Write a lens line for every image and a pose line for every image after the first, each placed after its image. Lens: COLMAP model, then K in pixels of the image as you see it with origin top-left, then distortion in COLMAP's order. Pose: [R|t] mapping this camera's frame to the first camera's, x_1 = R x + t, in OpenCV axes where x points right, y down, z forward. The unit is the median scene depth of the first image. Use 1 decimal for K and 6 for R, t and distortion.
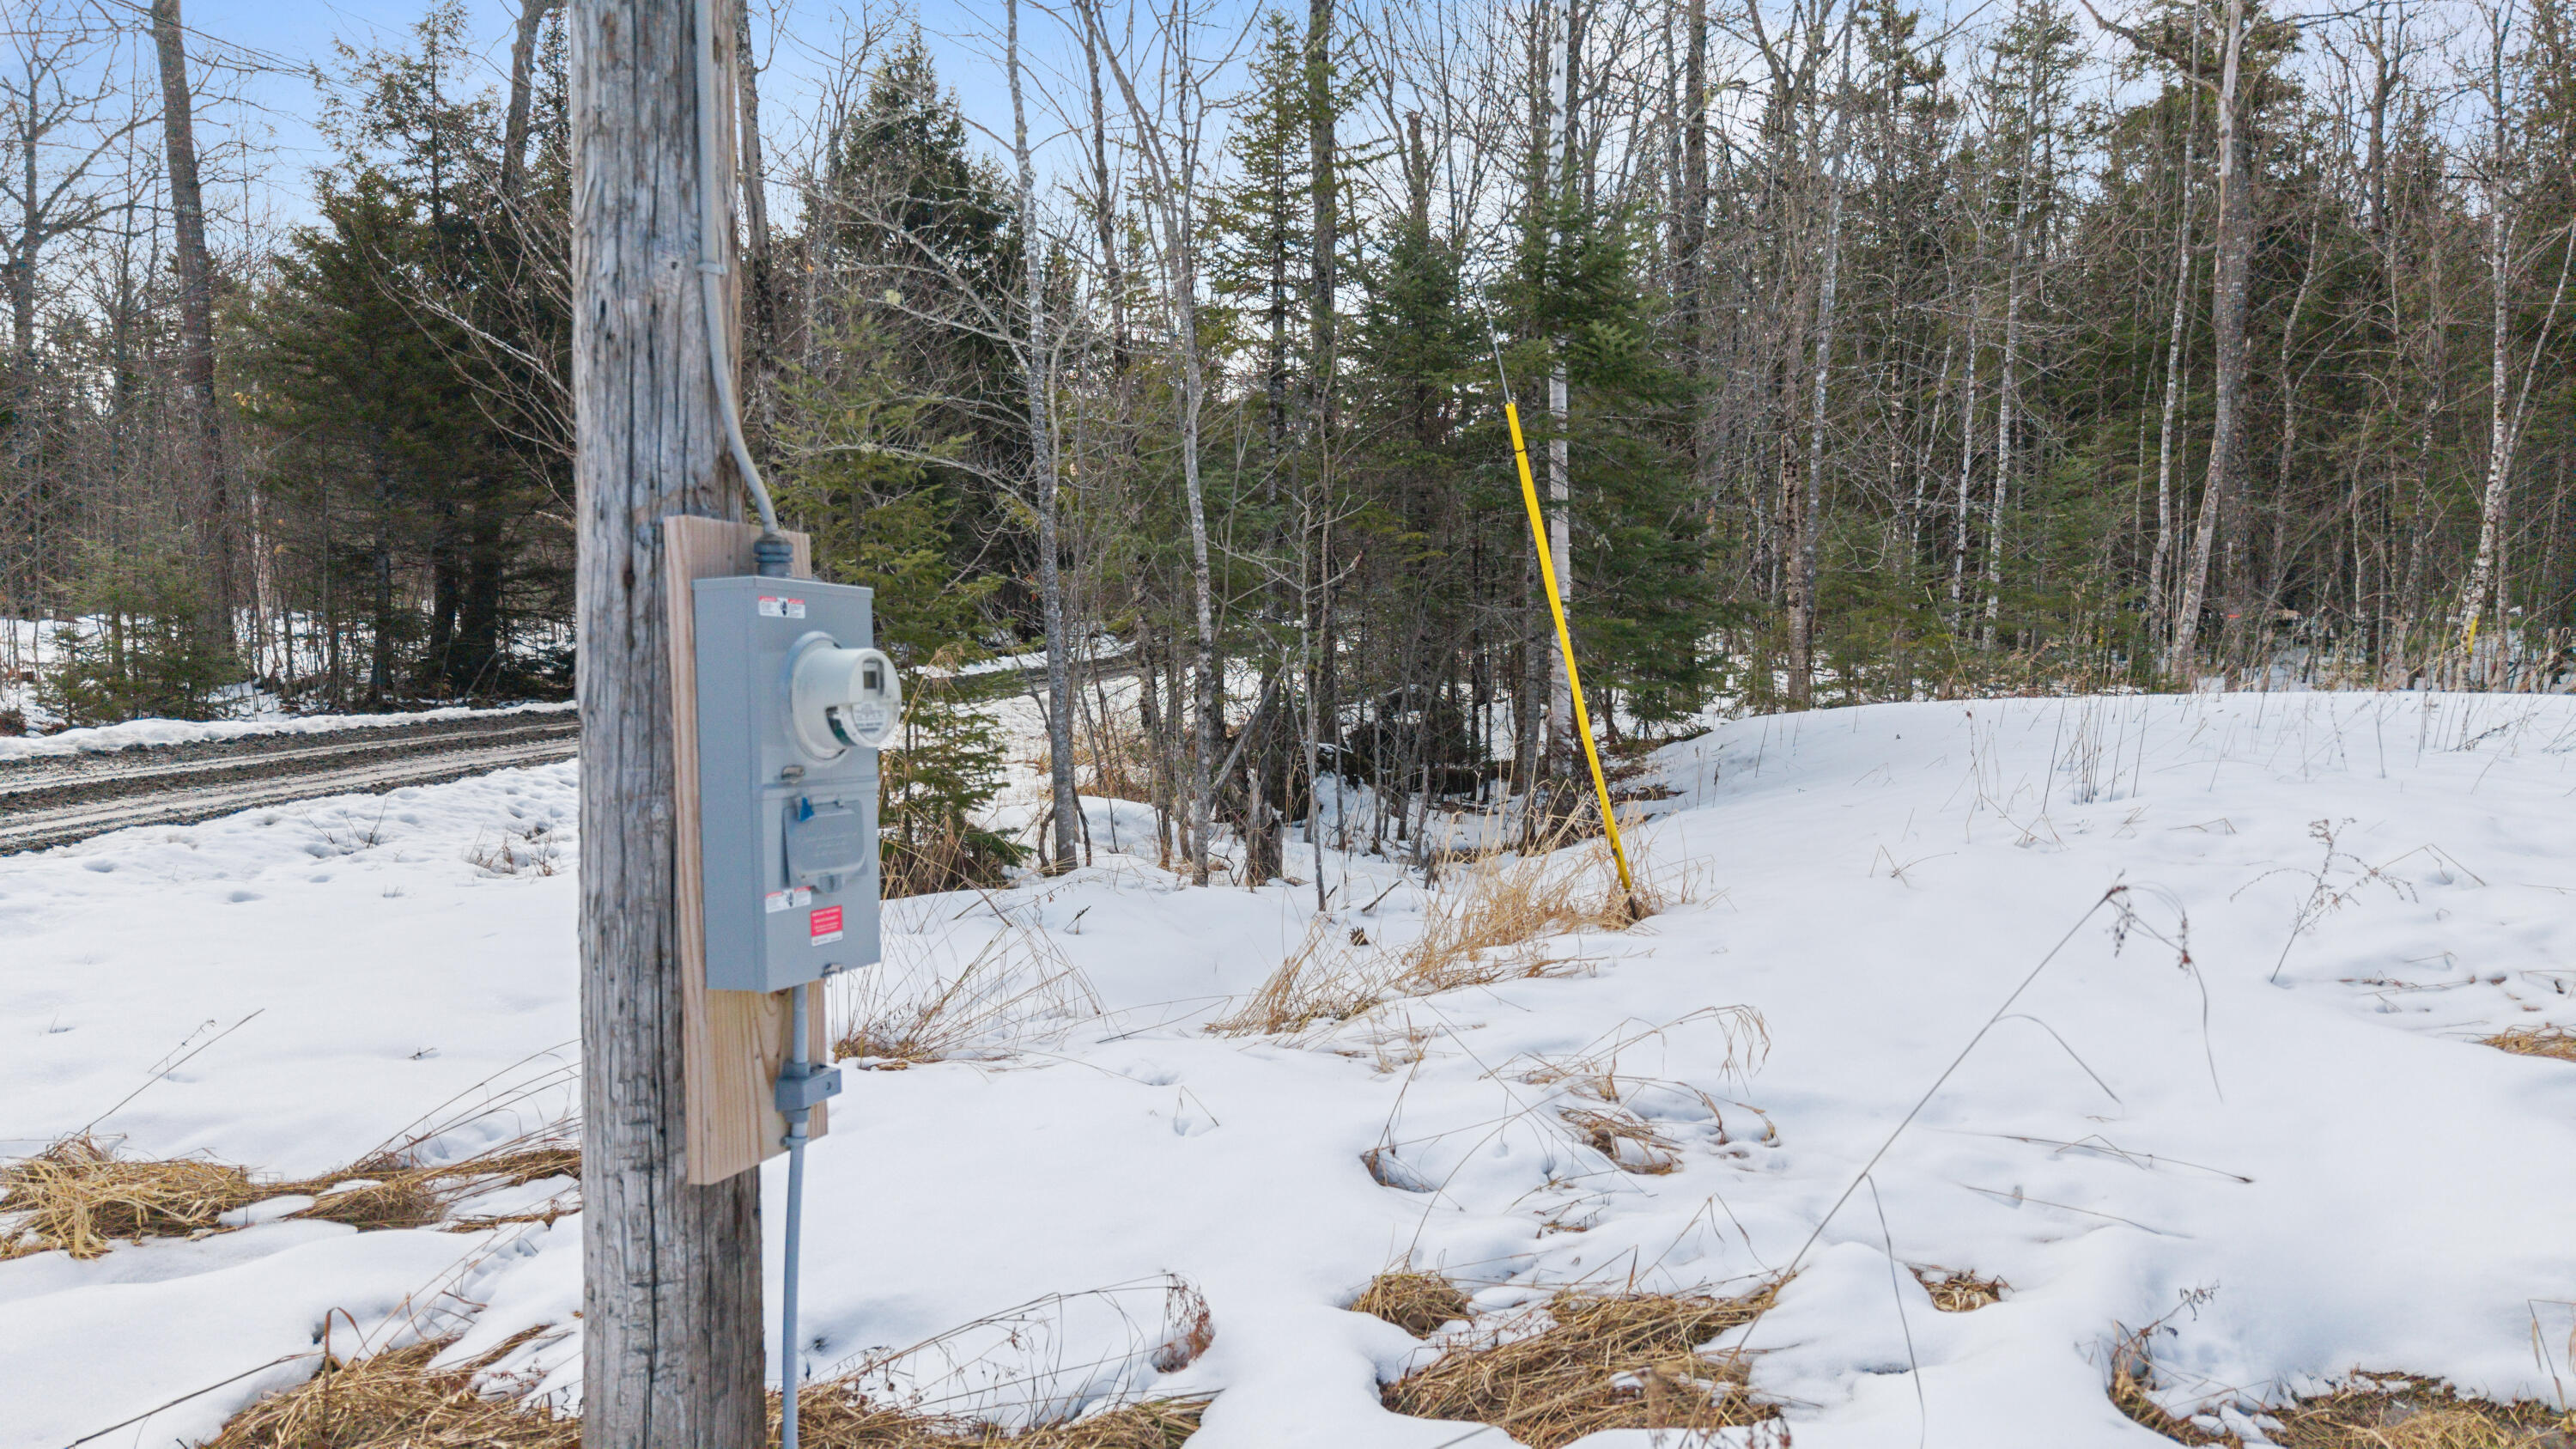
lens RADIAL K [[1716.3, 0, 1297.0], [0, 1716.3, 727.7], [0, 0, 1]] dist [0.038196, -0.039698]
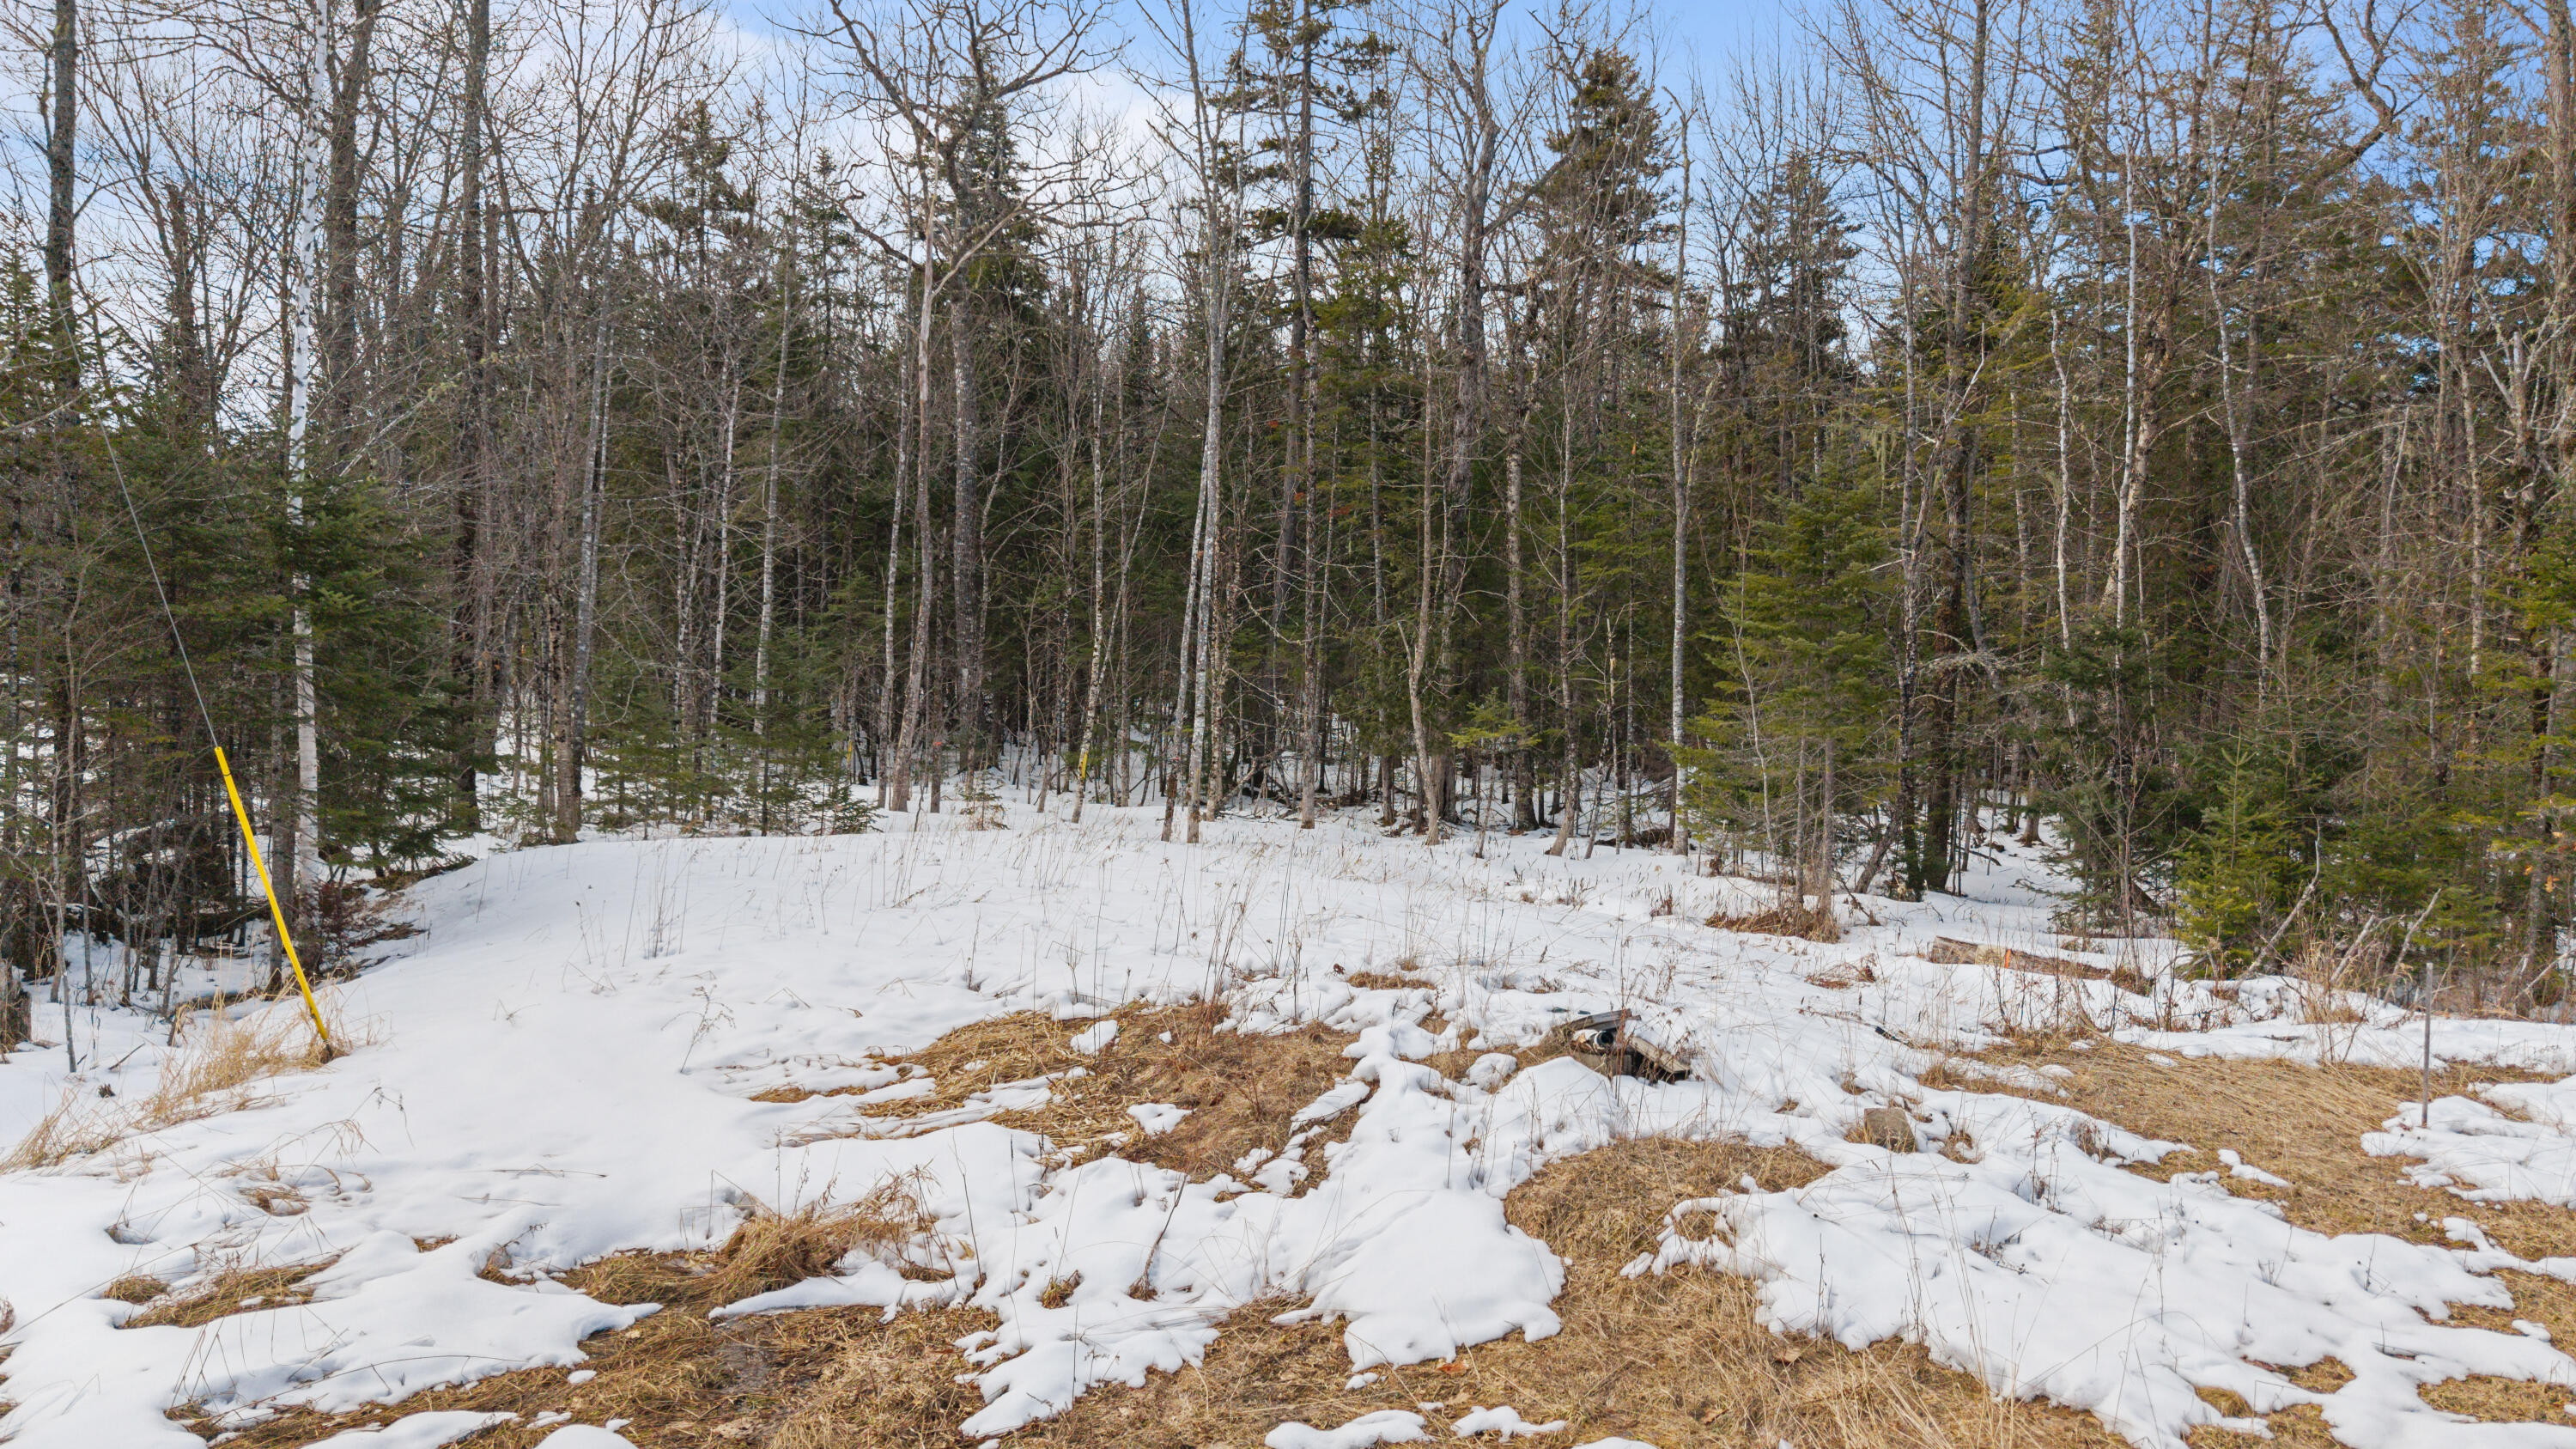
lens RADIAL K [[1827.1, 0, 1299.2], [0, 1827.1, 750.1], [0, 0, 1]] dist [0.005868, -0.008027]
pose [[0.818657, 0.003527, 0.574272, -0.023736], [0.003757, 0.999927, -0.011497, -0.131000], [-0.574271, 0.011570, 0.818584, -0.752467]]
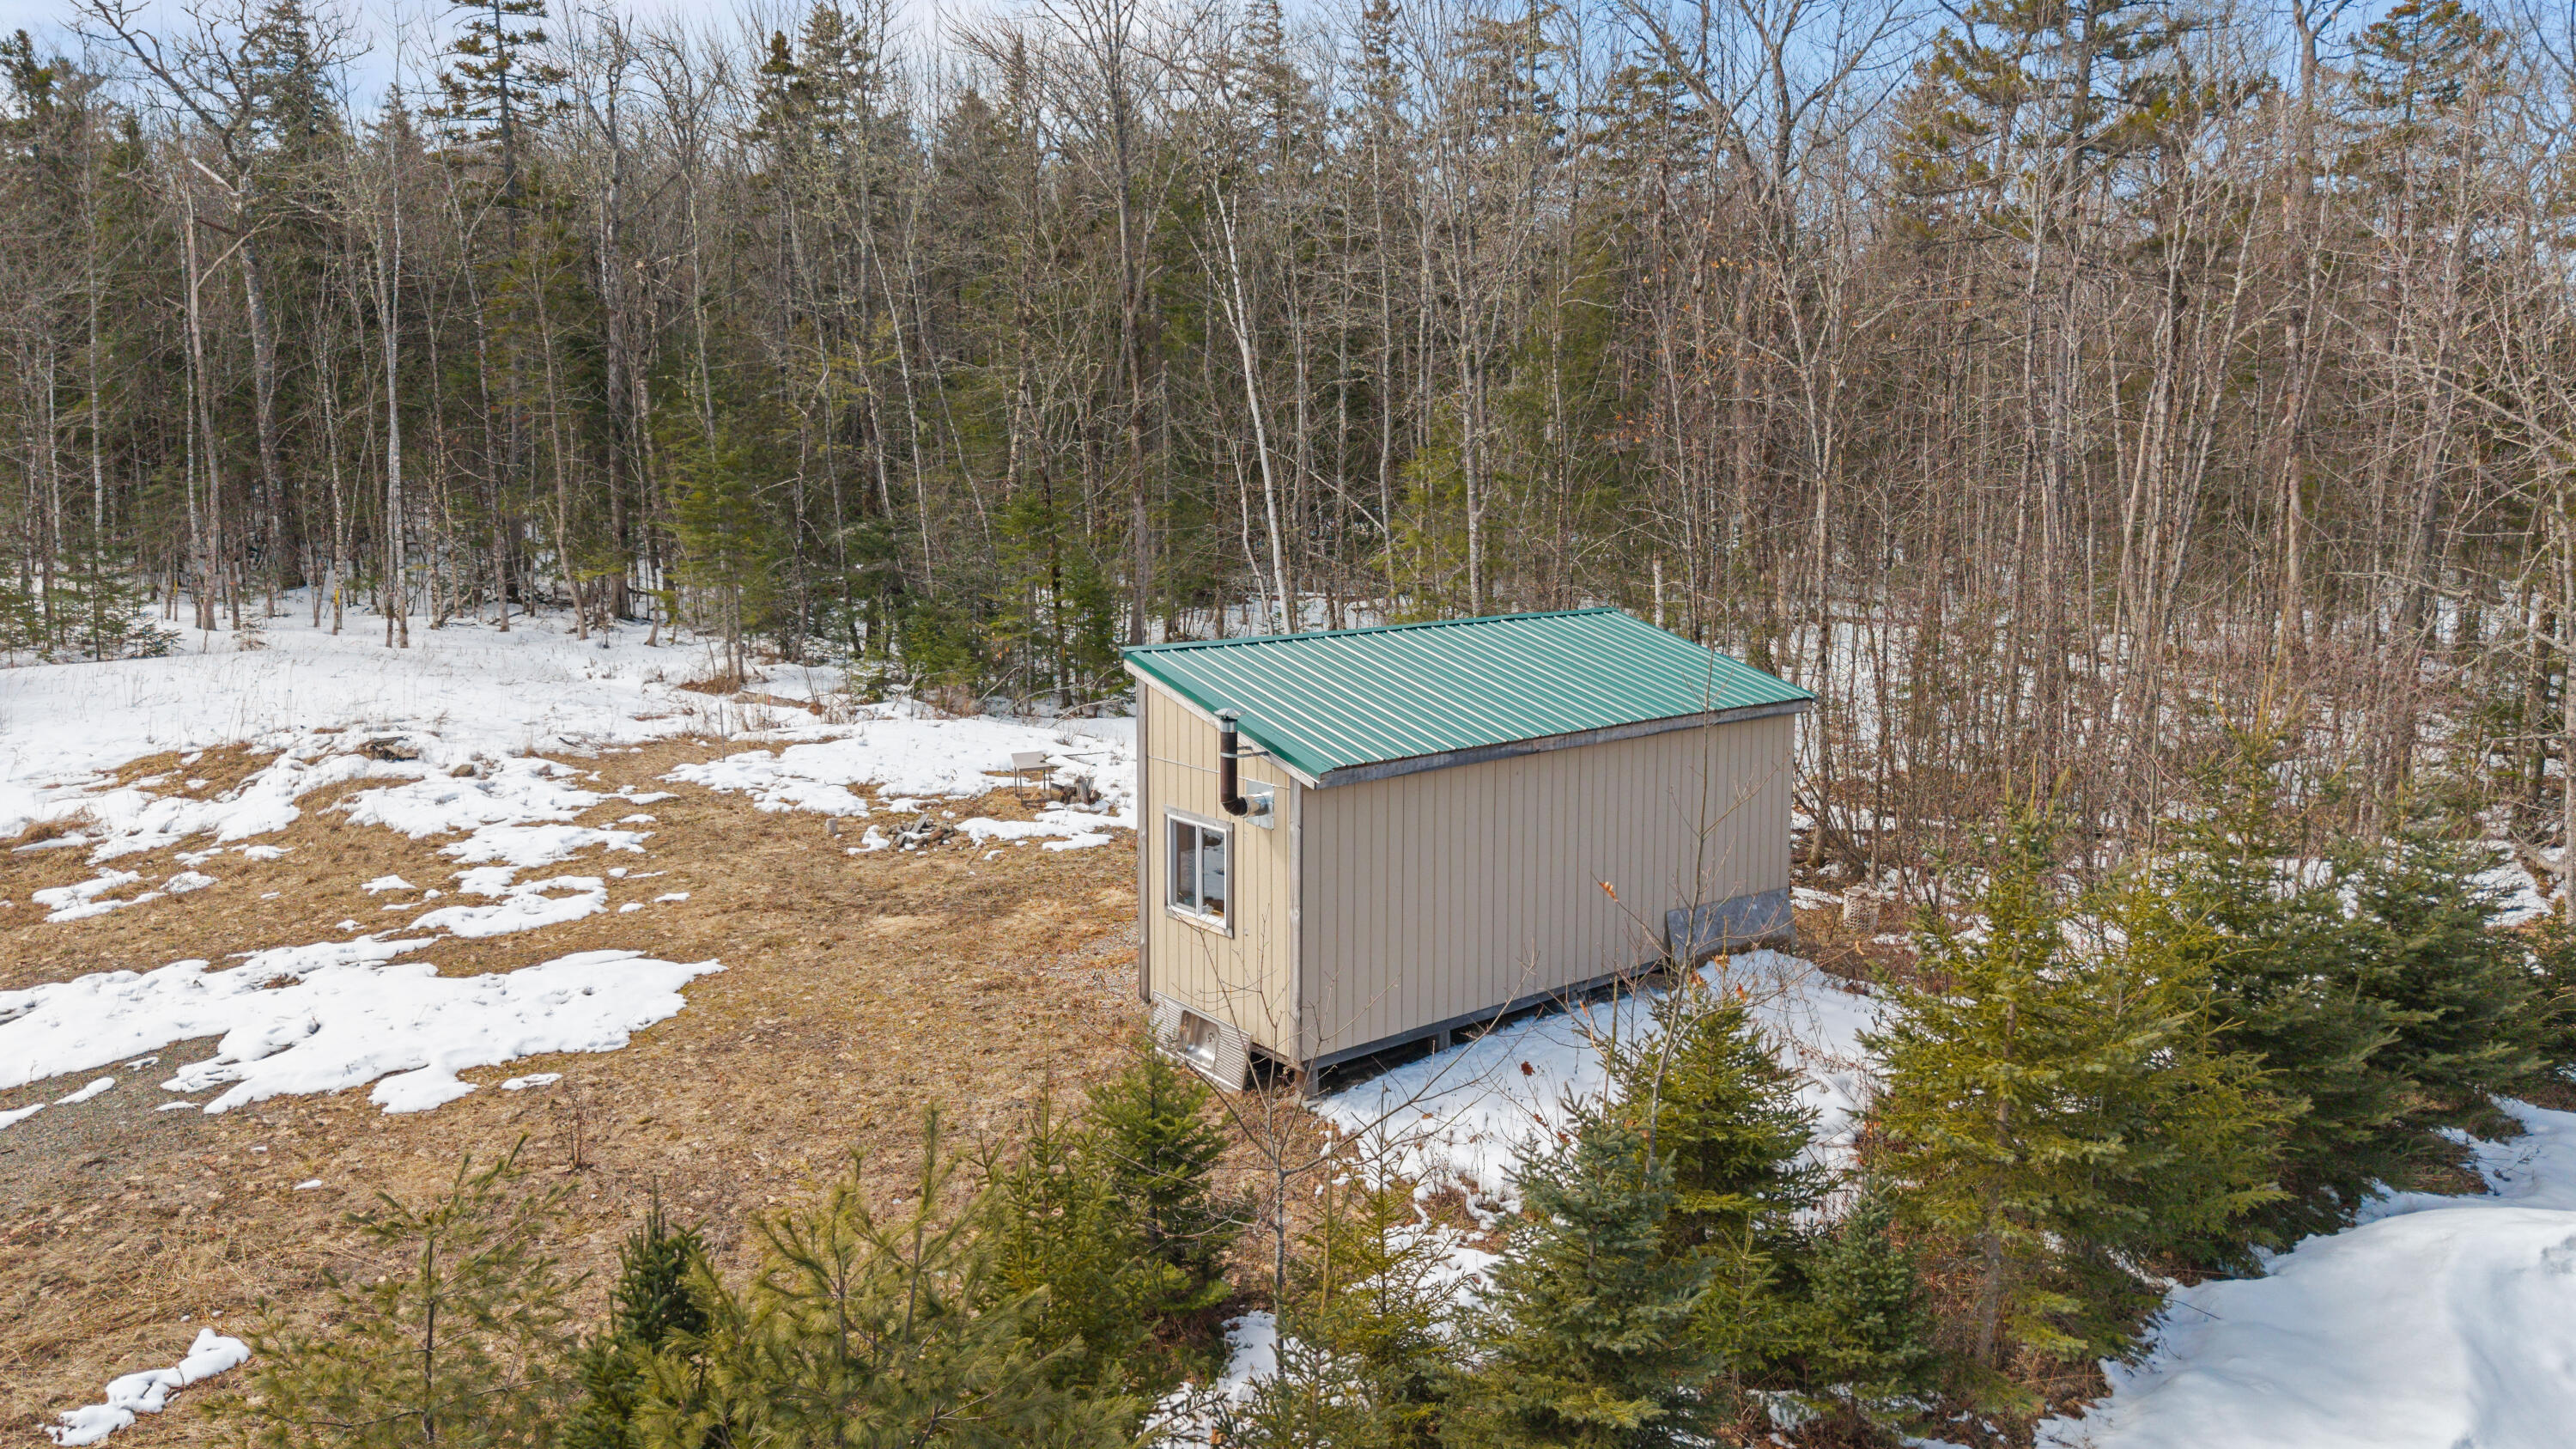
lens RADIAL K [[1716.3, 0, 1287.4], [0, 1716.3, 723.3], [0, 0, 1]] dist [0.038196, -0.039698]
pose [[0.636980, -0.113719, 0.762447, -0.590792], [0.025251, 0.991607, 0.126802, -0.386173], [-0.770467, -0.061518, 0.634505, -3.462018]]
